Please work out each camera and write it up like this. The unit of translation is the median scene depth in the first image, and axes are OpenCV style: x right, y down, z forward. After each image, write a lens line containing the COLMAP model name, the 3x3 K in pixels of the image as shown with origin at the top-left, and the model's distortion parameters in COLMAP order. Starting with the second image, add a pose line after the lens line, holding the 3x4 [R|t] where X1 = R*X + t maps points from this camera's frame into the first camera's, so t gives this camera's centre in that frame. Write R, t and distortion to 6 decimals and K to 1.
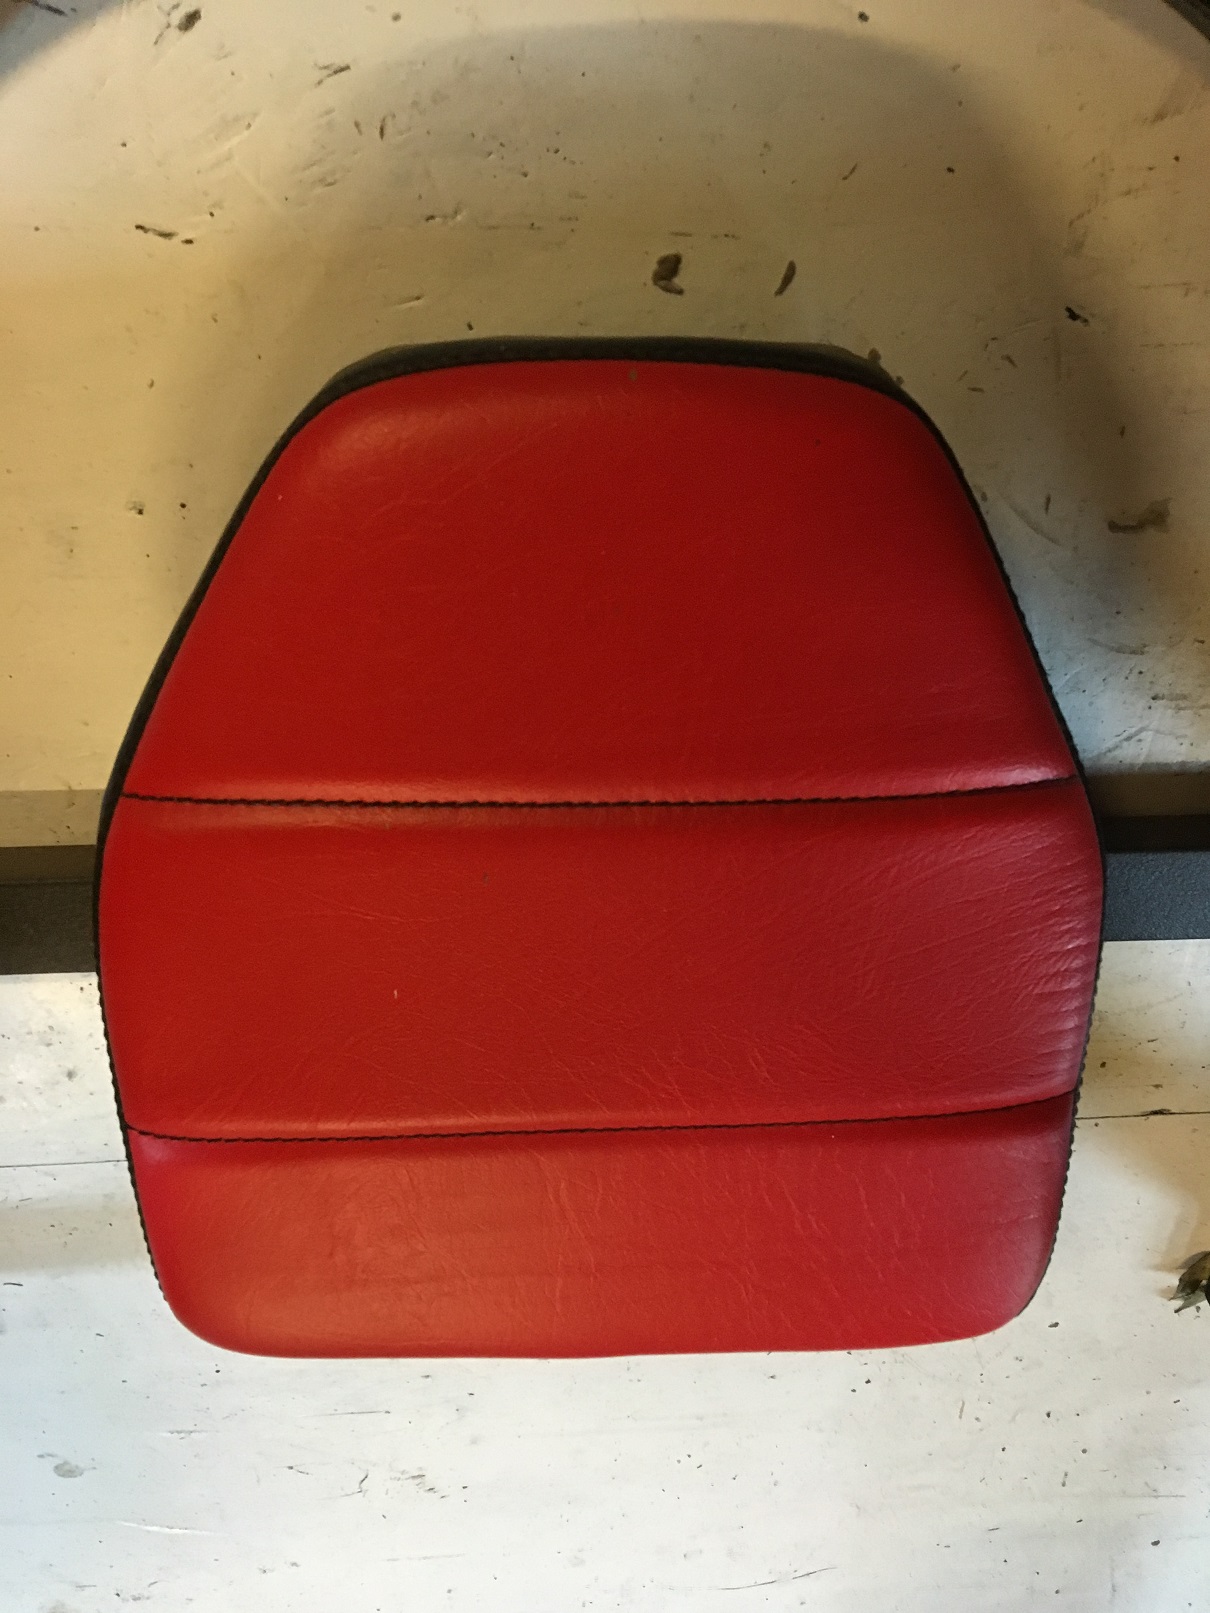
lens RADIAL K [[1386.2, 0, 589.3], [0, 1386.2, 805.9], [0, 0, 1]] dist [0.067602, -0.097917]
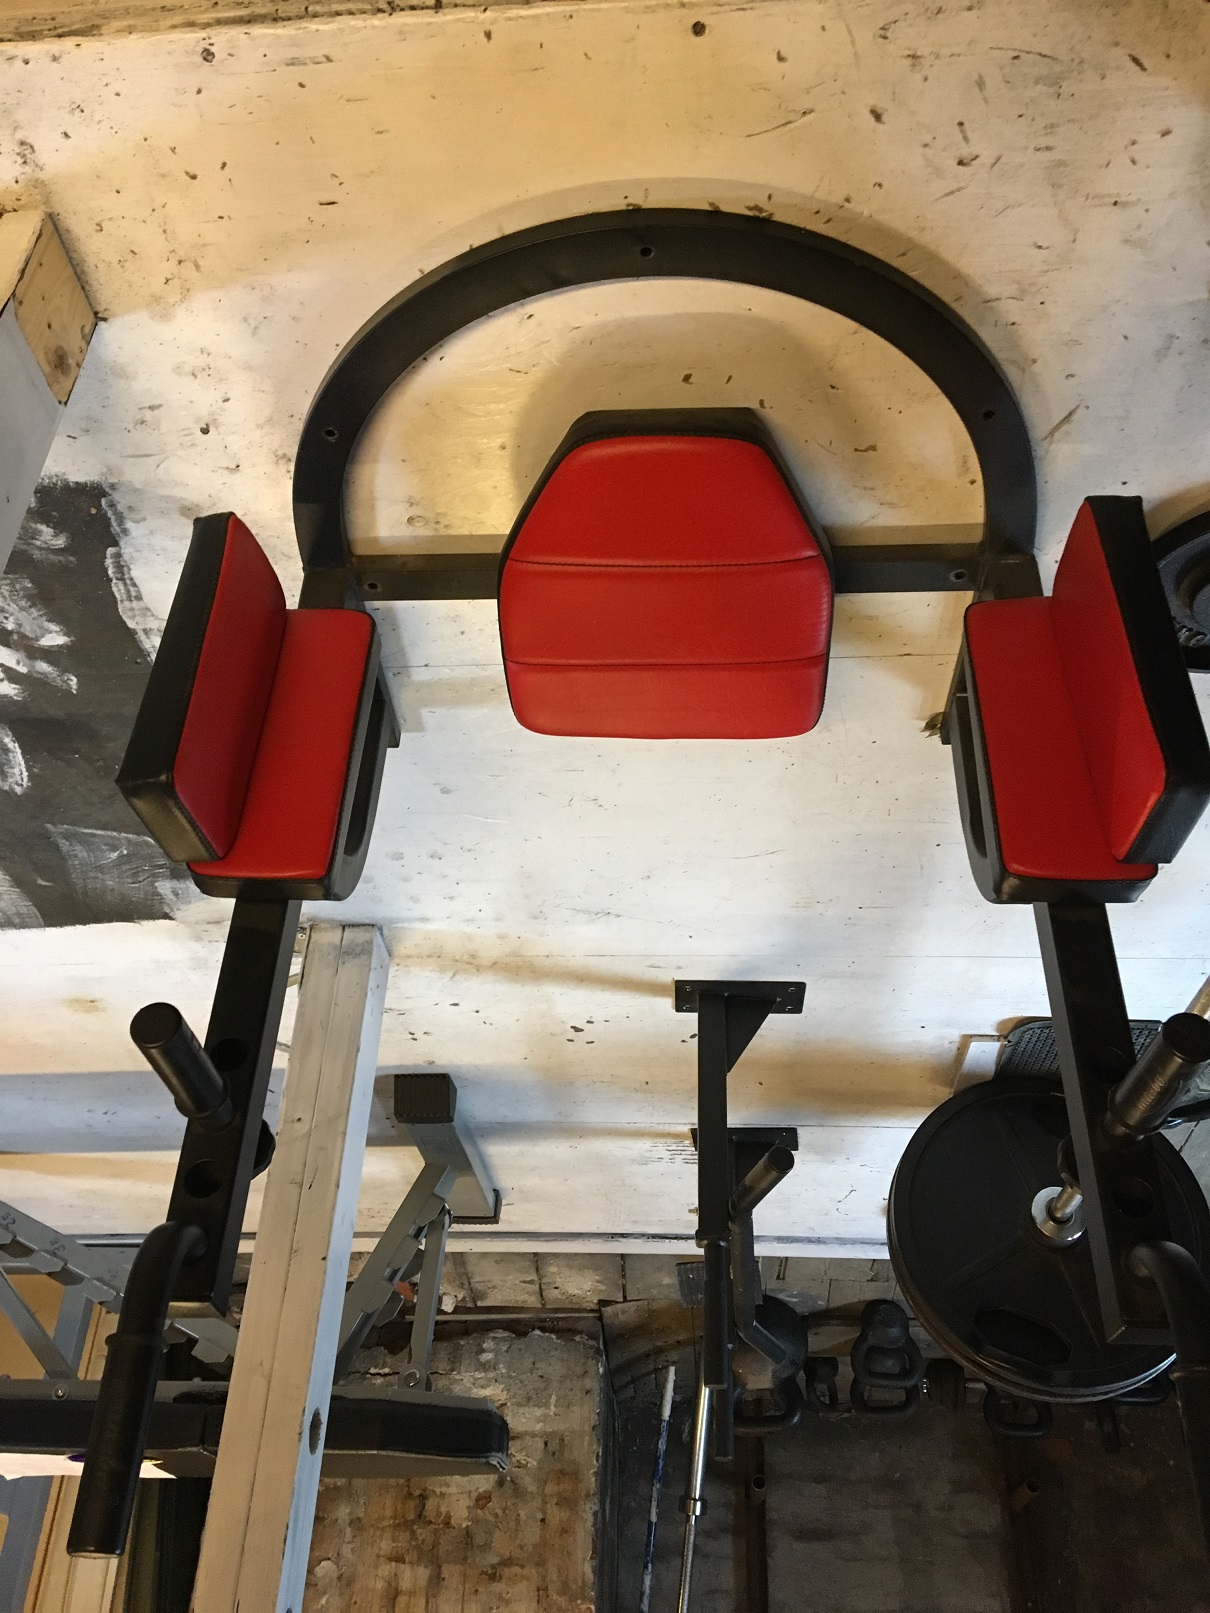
lens RADIAL K [[1386.2, 0, 596.8], [0, 1386.2, 806.2], [0, 0, 1]] dist [0.067602, -0.097917]
pose [[0.995183, 0.032476, -0.092496, 0.155008], [0.003007, 0.932977, 0.359925, -0.558436], [0.097985, -0.358469, 0.928385, -1.897870]]
